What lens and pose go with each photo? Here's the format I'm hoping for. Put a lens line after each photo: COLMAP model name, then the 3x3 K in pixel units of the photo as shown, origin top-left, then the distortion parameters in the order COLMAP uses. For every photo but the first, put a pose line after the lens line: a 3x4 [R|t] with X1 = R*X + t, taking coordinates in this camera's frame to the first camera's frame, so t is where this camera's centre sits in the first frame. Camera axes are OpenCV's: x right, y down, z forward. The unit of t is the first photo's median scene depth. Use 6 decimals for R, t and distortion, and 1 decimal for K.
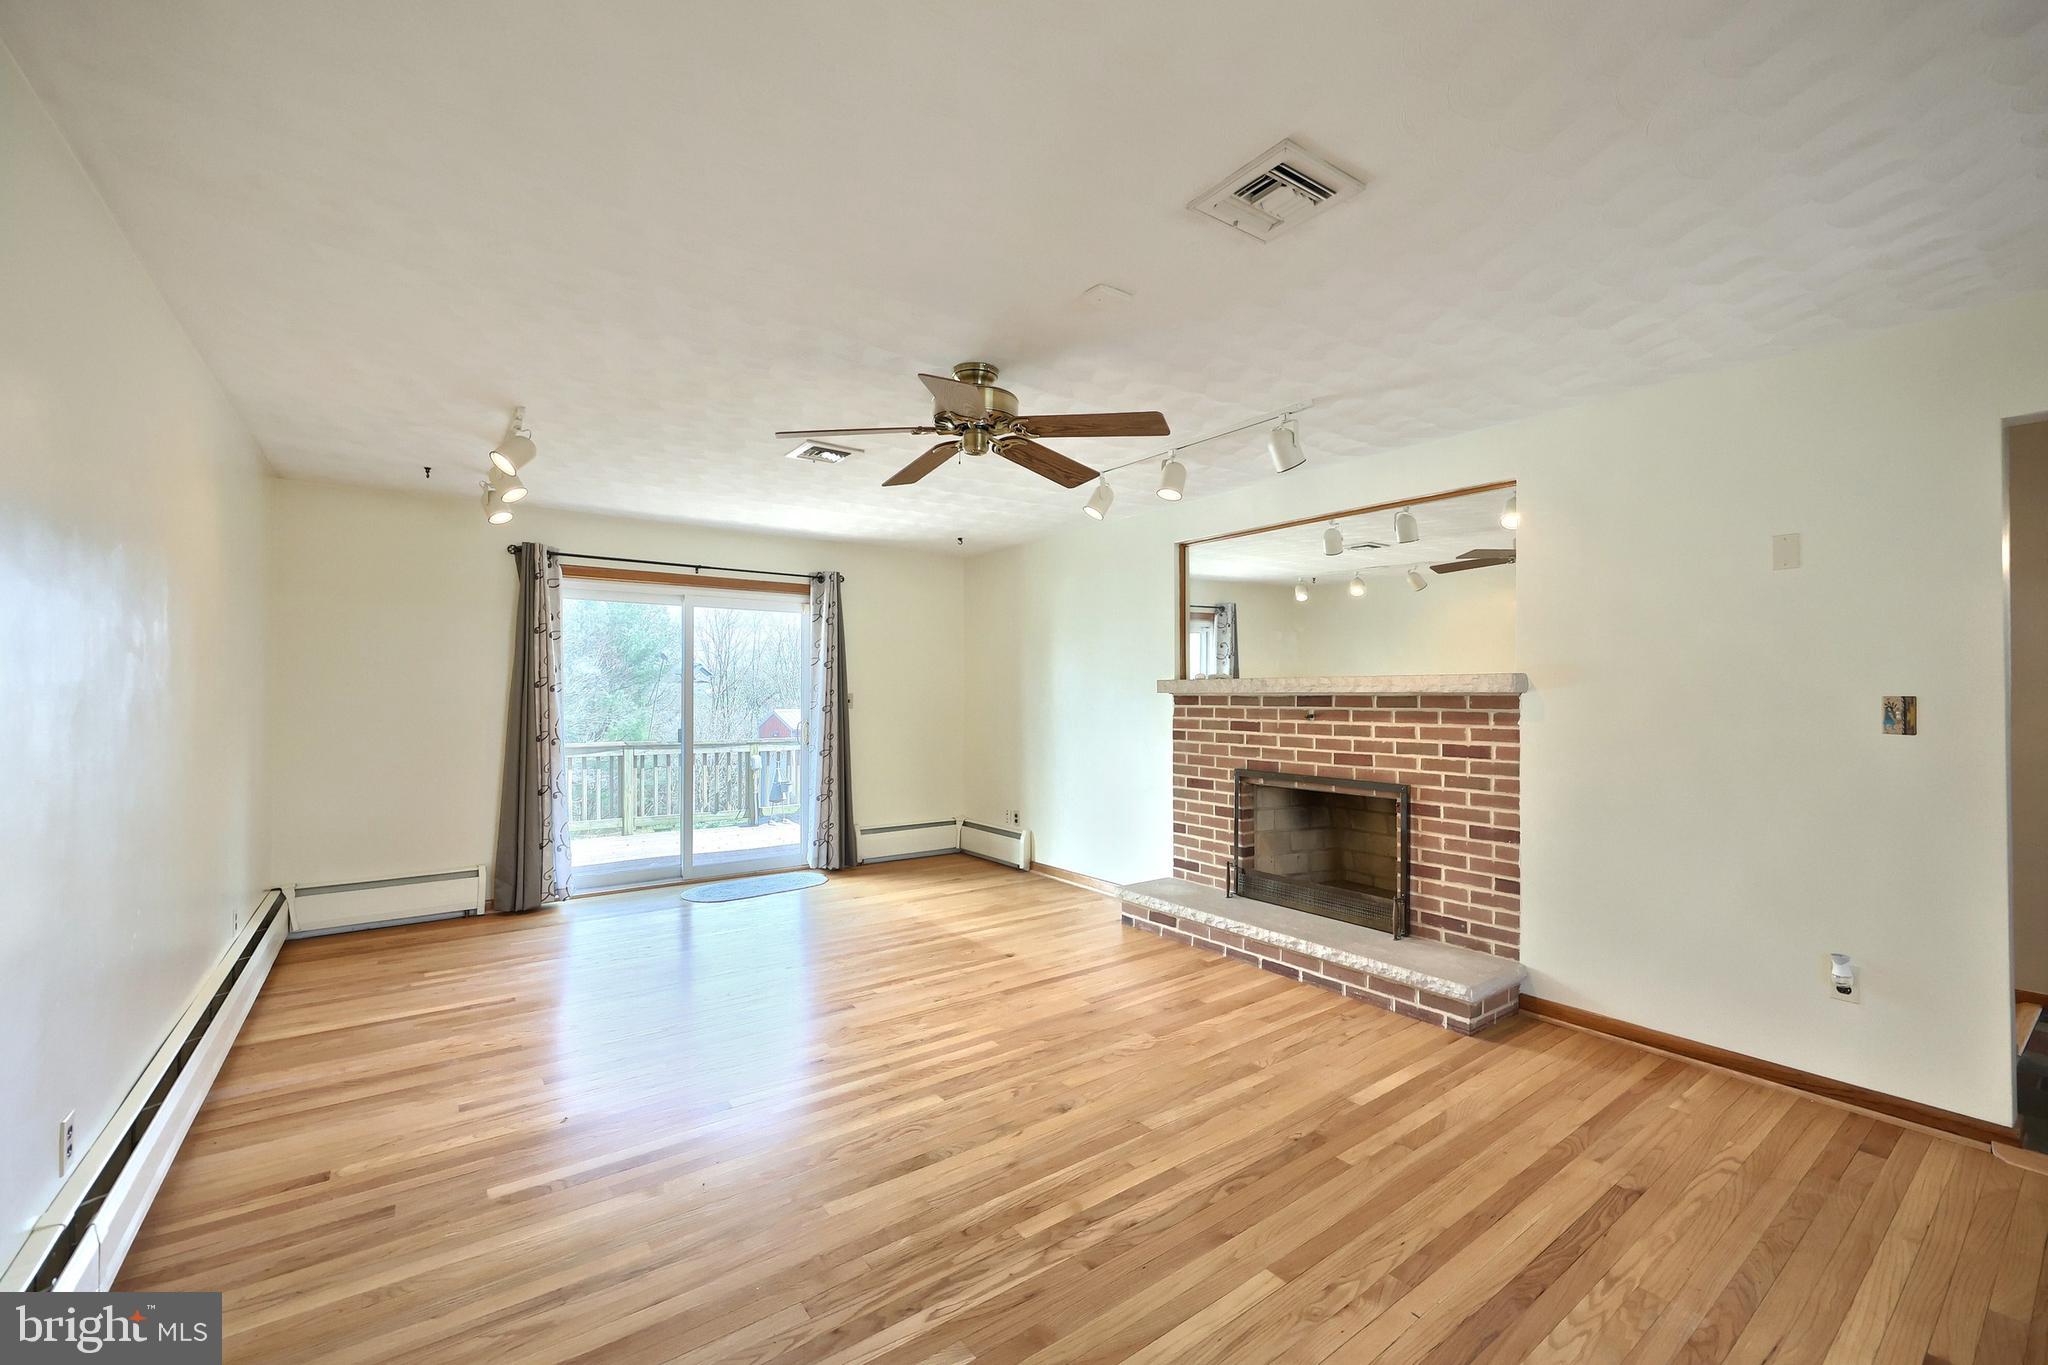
lens RADIAL K [[821.8, 0, 1019.4], [0, 821.8, 685.7], [0, 0, 1]] dist [-0.000954, -0.000266]
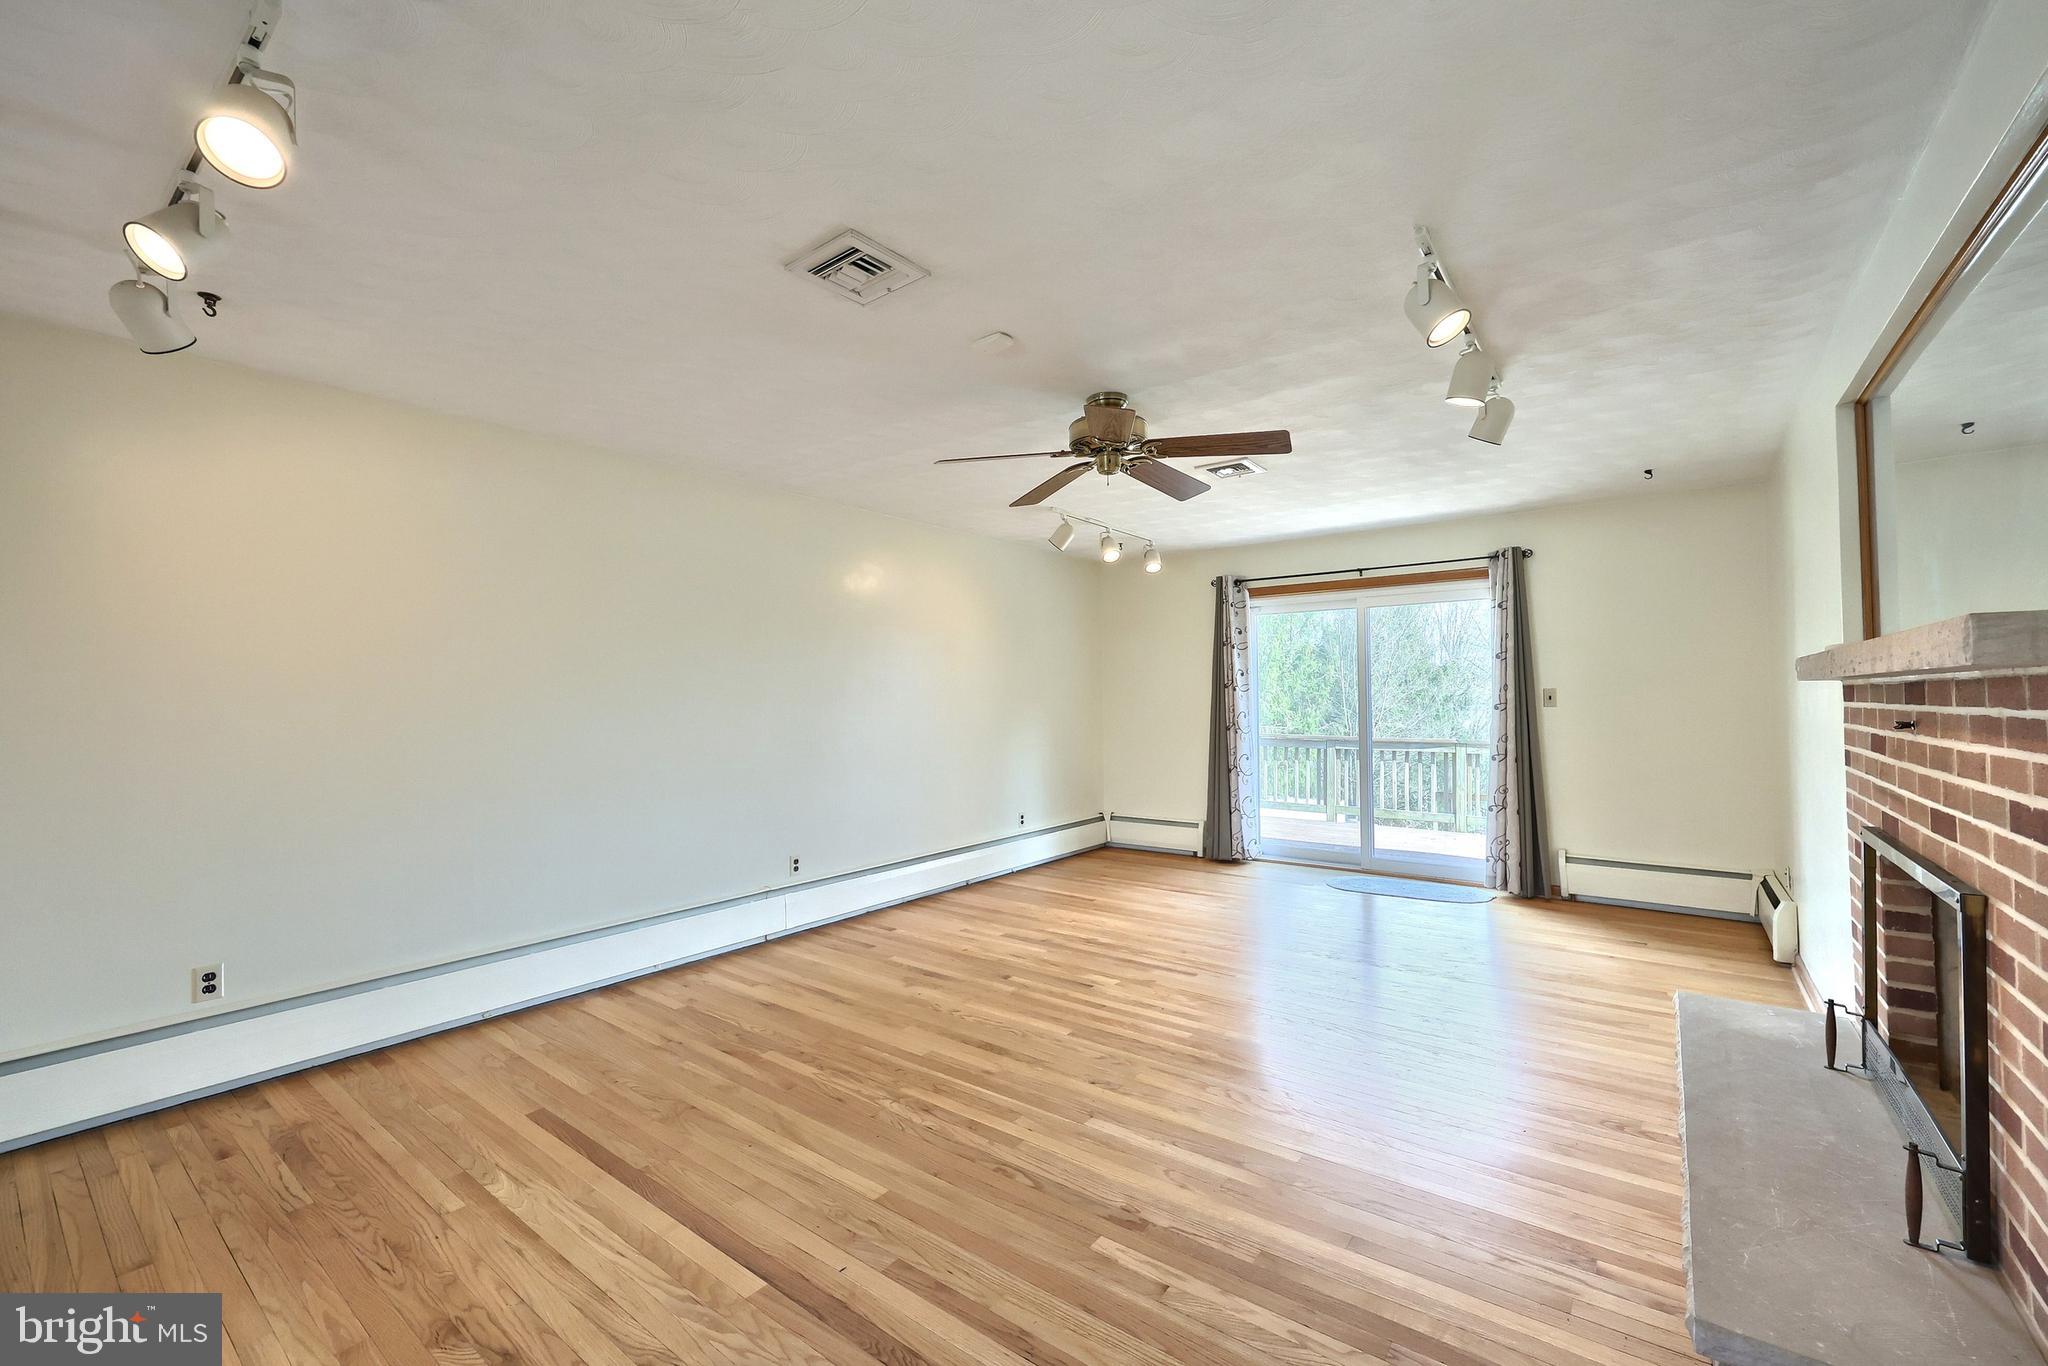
lens RADIAL K [[821.8, 0, 1019.4], [0, 821.8, 686.2], [0, 0, 1]] dist [-0.000954, -0.000266]
pose [[0.293029, -0.016903, -0.955954, 0.519642], [0.018810, 0.999752, -0.011912, 0.007937], [0.955919, -0.014491, 0.293274, 0.300627]]
